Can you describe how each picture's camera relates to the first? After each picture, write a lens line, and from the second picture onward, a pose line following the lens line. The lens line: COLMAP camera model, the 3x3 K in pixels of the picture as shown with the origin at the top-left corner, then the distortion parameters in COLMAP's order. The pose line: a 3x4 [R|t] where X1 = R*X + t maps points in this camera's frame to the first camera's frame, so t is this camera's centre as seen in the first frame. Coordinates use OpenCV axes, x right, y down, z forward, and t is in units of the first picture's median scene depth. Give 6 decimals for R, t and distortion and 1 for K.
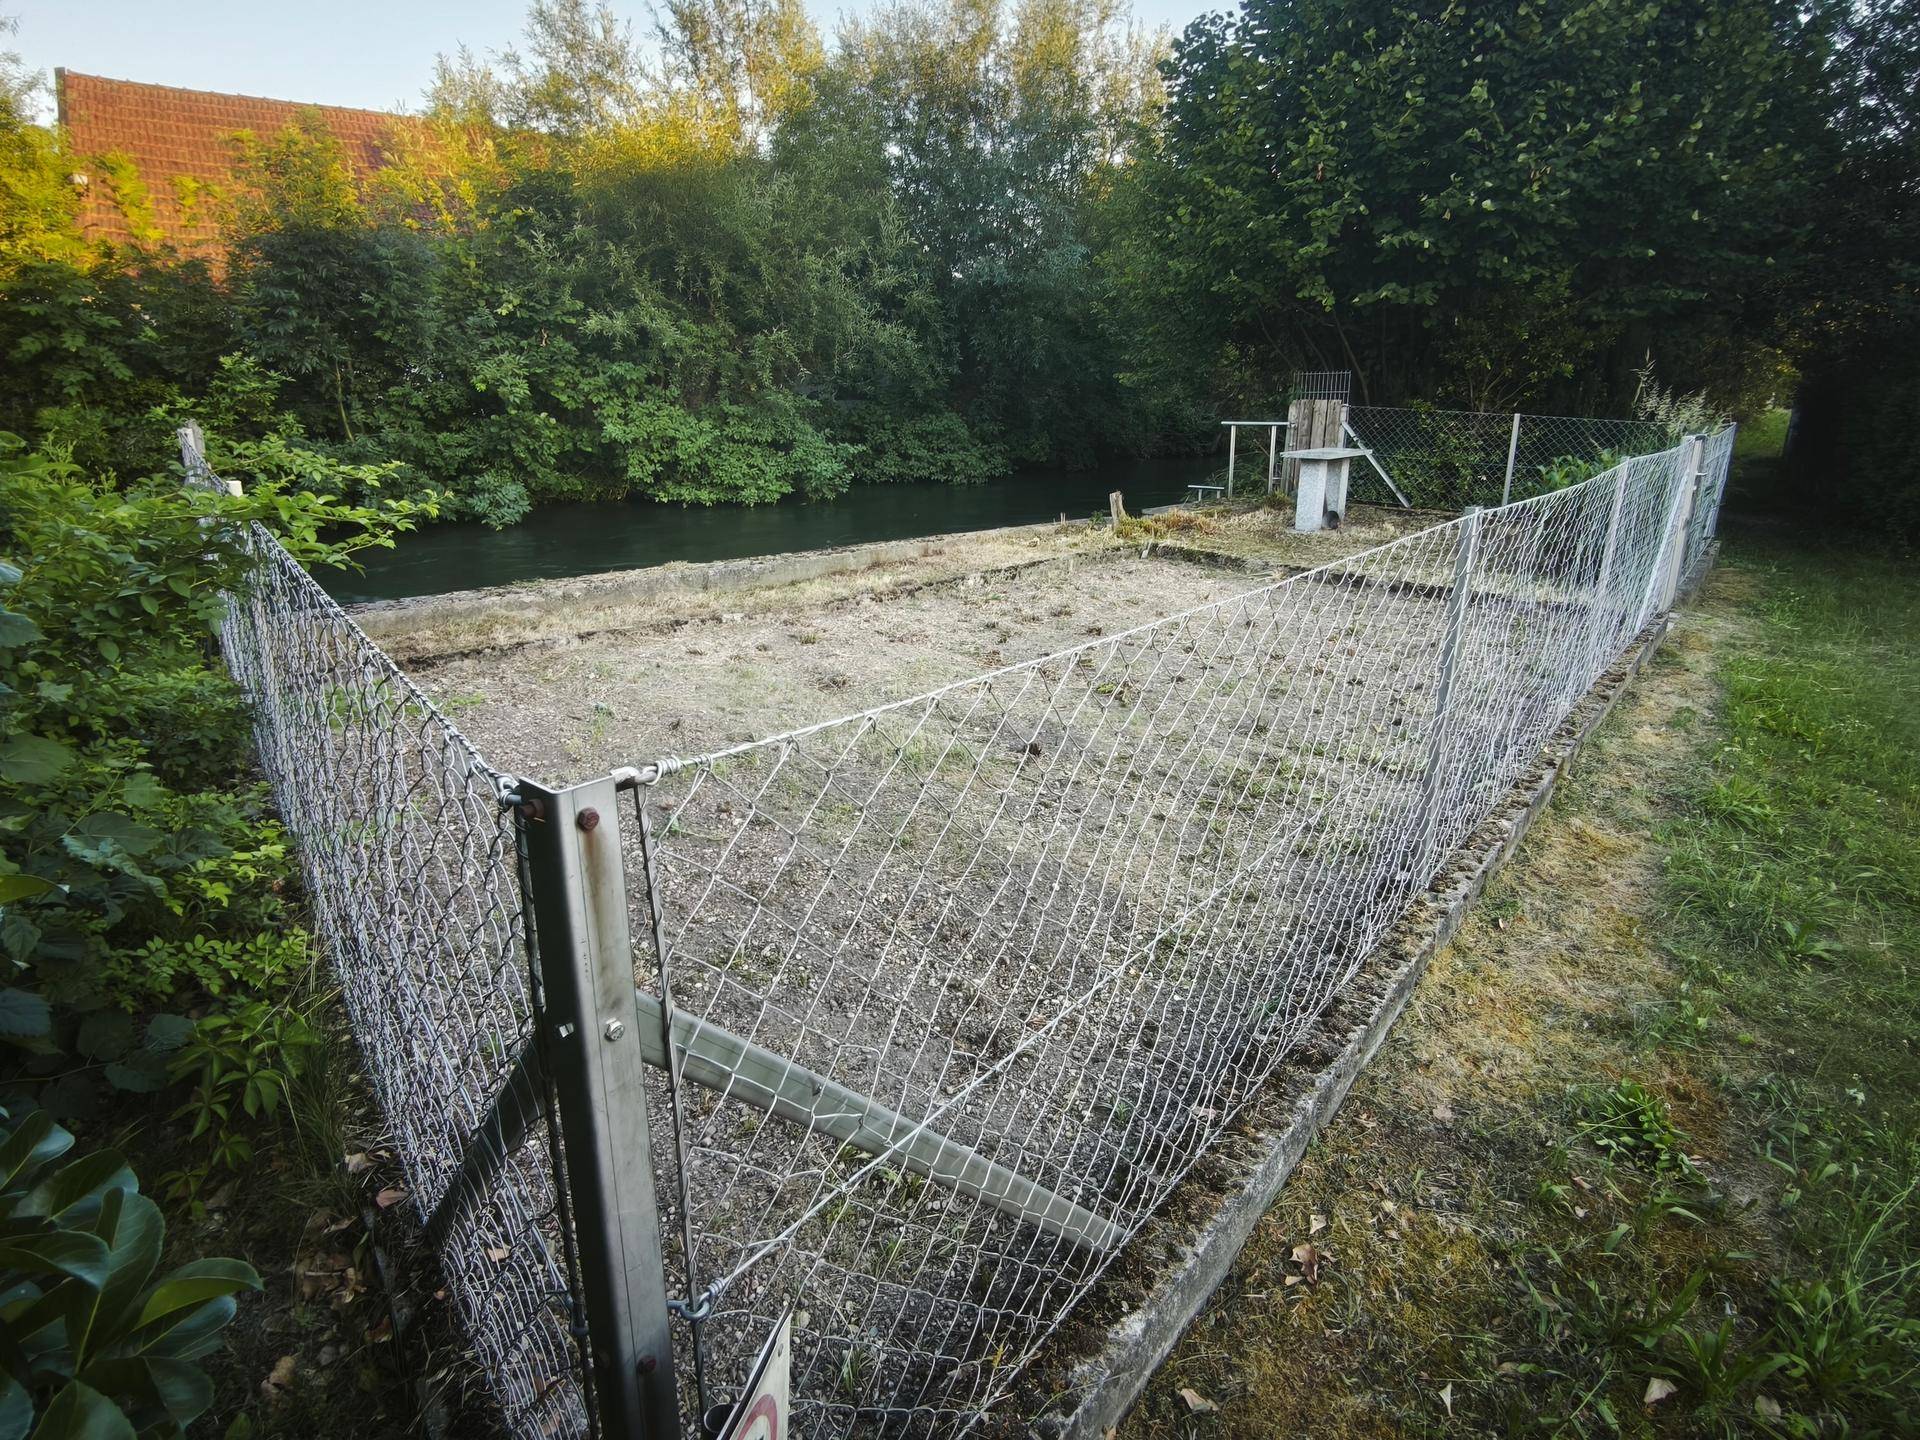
lens RADIAL K [[1071.4, 0, 961.3], [0, 1071.4, 696.3], [0, 0, 1]] dist [-0.006496, 0.003883]
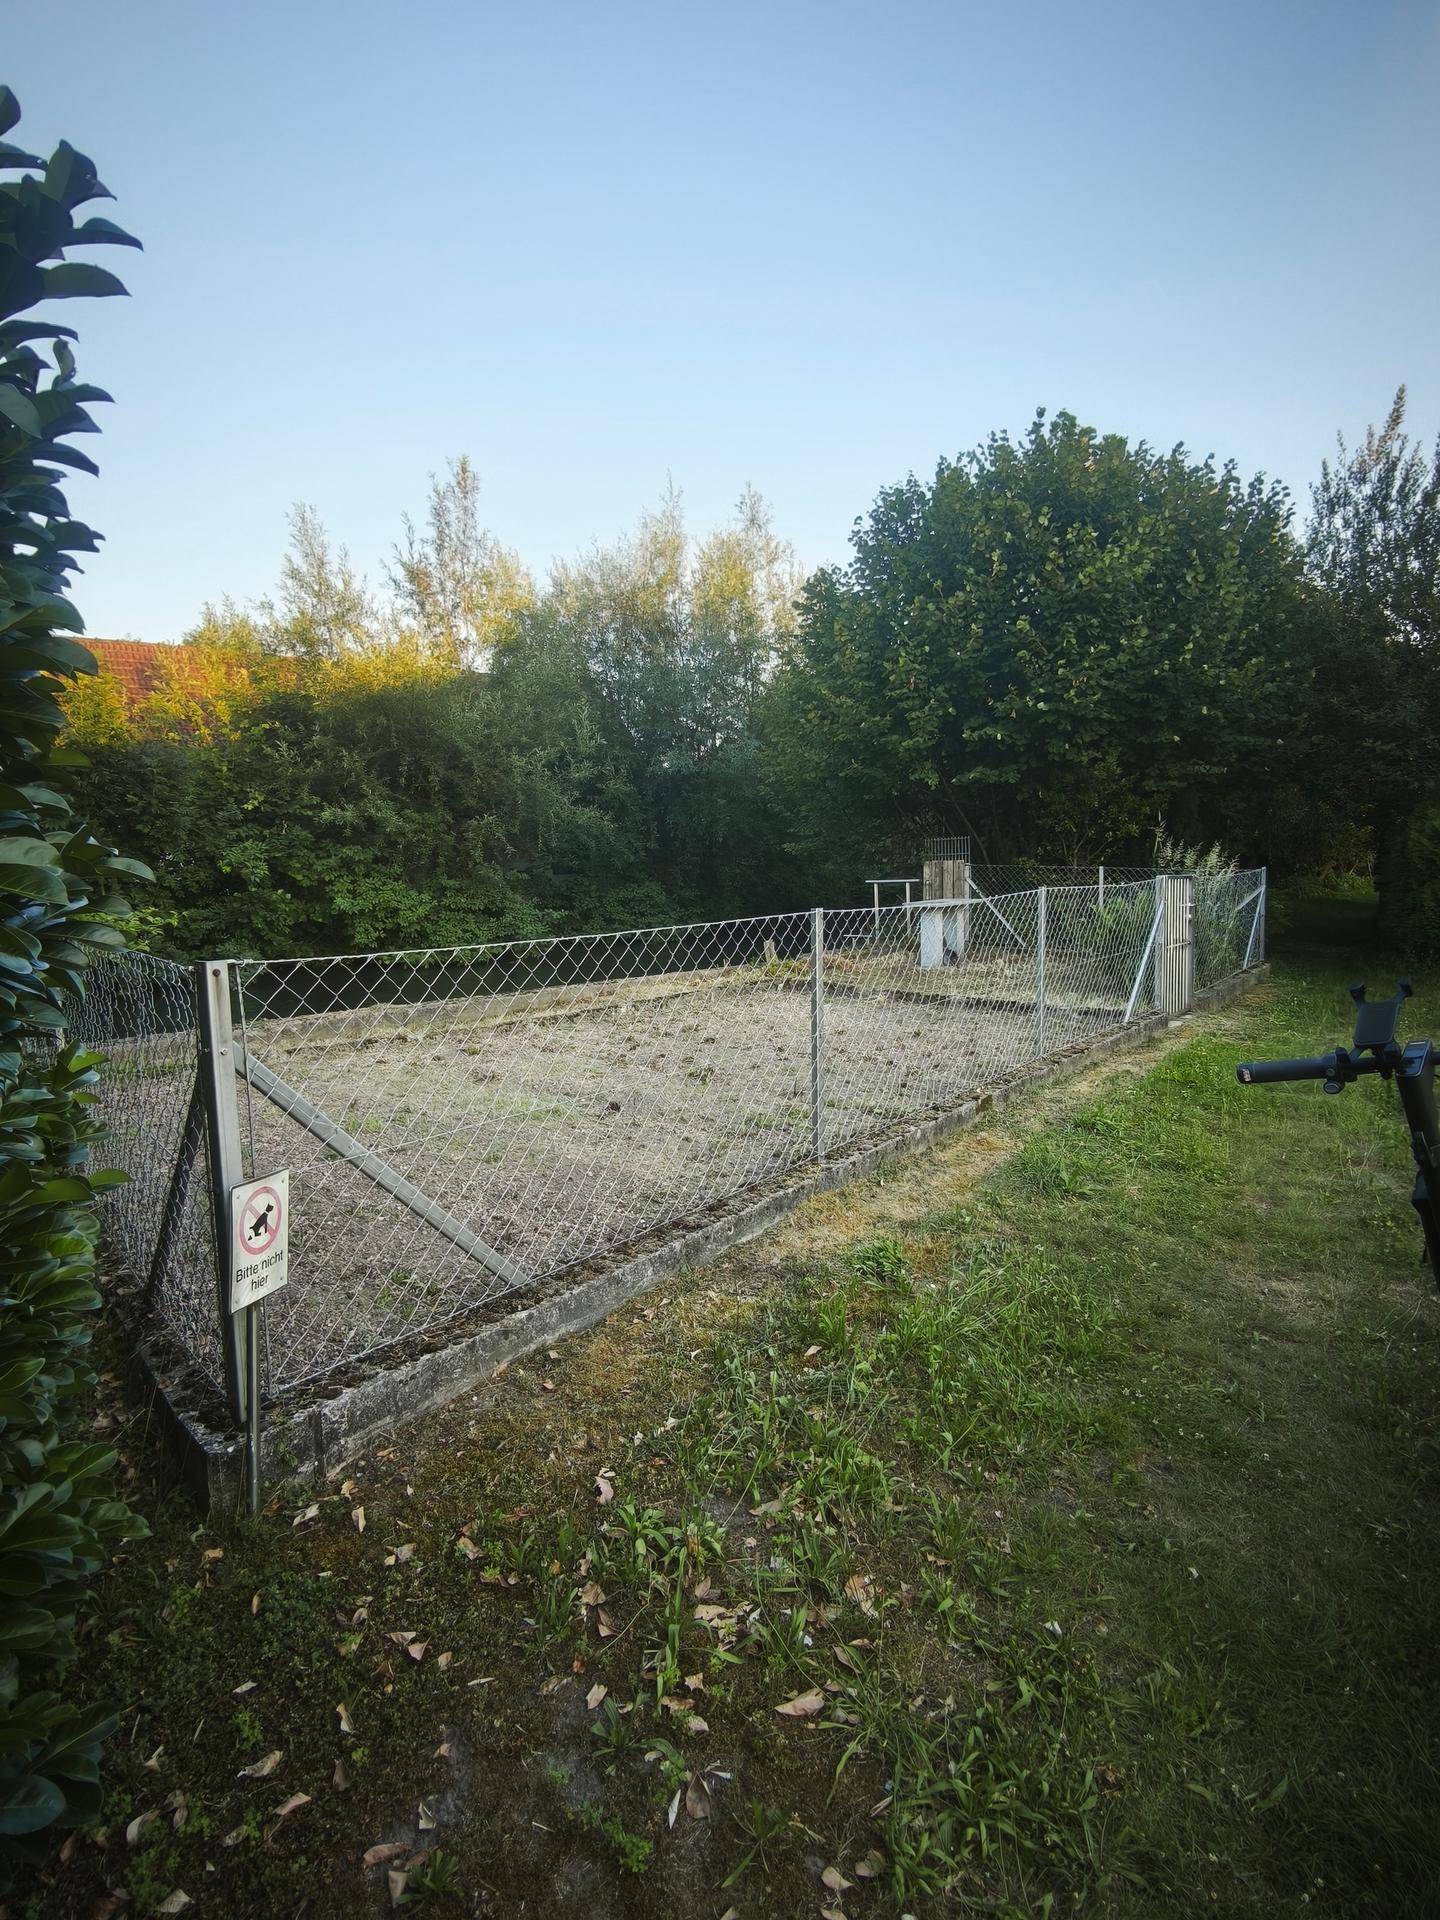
lens RADIAL K [[1060.4, 0, 743.3], [0, 1060.4, 964.5], [0, 0, 1]] dist [0.002363, 0.000811]
pose [[0.998854, -0.031415, 0.036103, 0.063634], [0.037526, 0.982308, -0.183475, 0.042534], [-0.029701, 0.184619, 0.982361, -0.123197]]
